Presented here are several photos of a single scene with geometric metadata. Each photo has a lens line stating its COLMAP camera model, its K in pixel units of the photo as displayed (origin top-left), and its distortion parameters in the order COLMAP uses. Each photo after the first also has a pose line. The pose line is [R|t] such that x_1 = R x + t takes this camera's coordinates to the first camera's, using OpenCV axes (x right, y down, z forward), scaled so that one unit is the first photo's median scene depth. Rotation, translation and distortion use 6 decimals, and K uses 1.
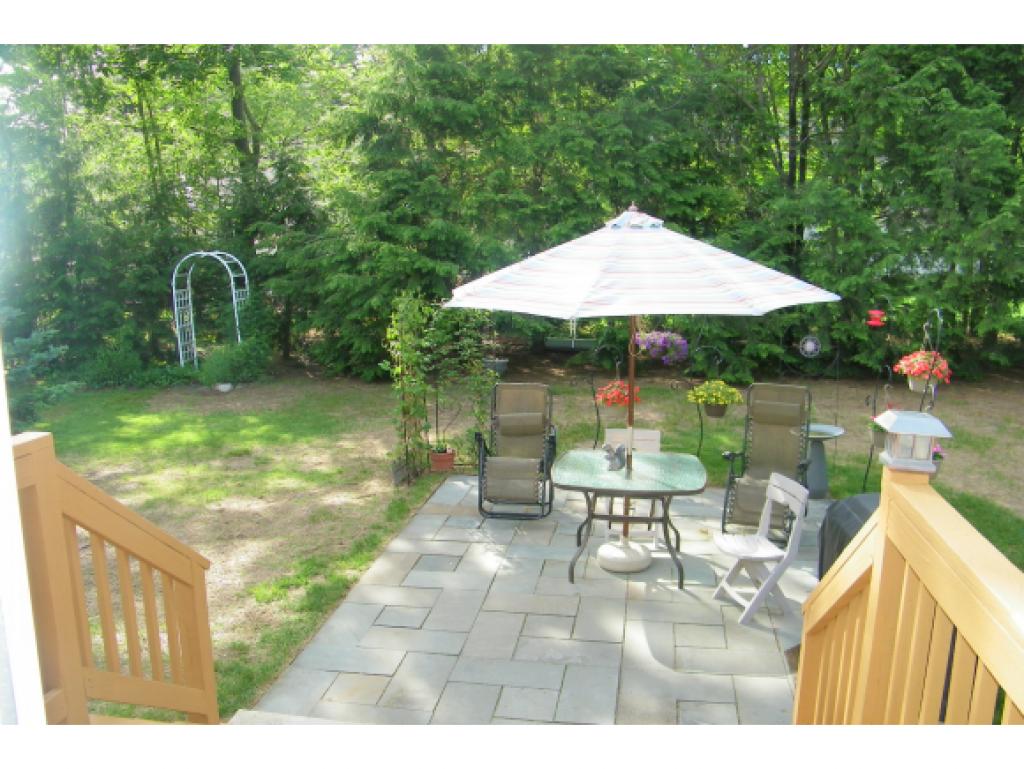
lens RADIAL K [[872.1, 0, 529.2], [0, 872.1, 410.0], [0, 0, 1]] dist [-0.185530, 0.162393]
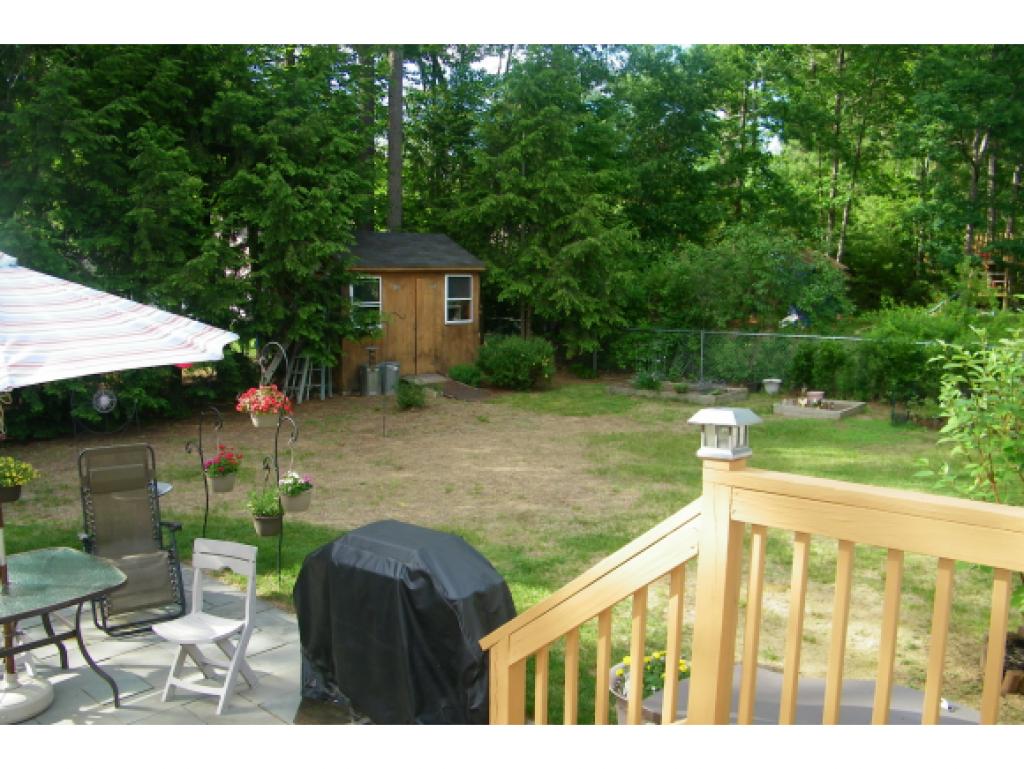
lens RADIAL K [[872.1, 0, 518.0], [0, 872.1, 412.9], [0, 0, 1]] dist [-0.185530, 0.162393]
pose [[0.526266, -0.137645, 0.839106, -0.234922], [0.180704, 0.982375, 0.047813, -0.033364], [-0.830897, 0.126467, 0.541863, 0.212055]]
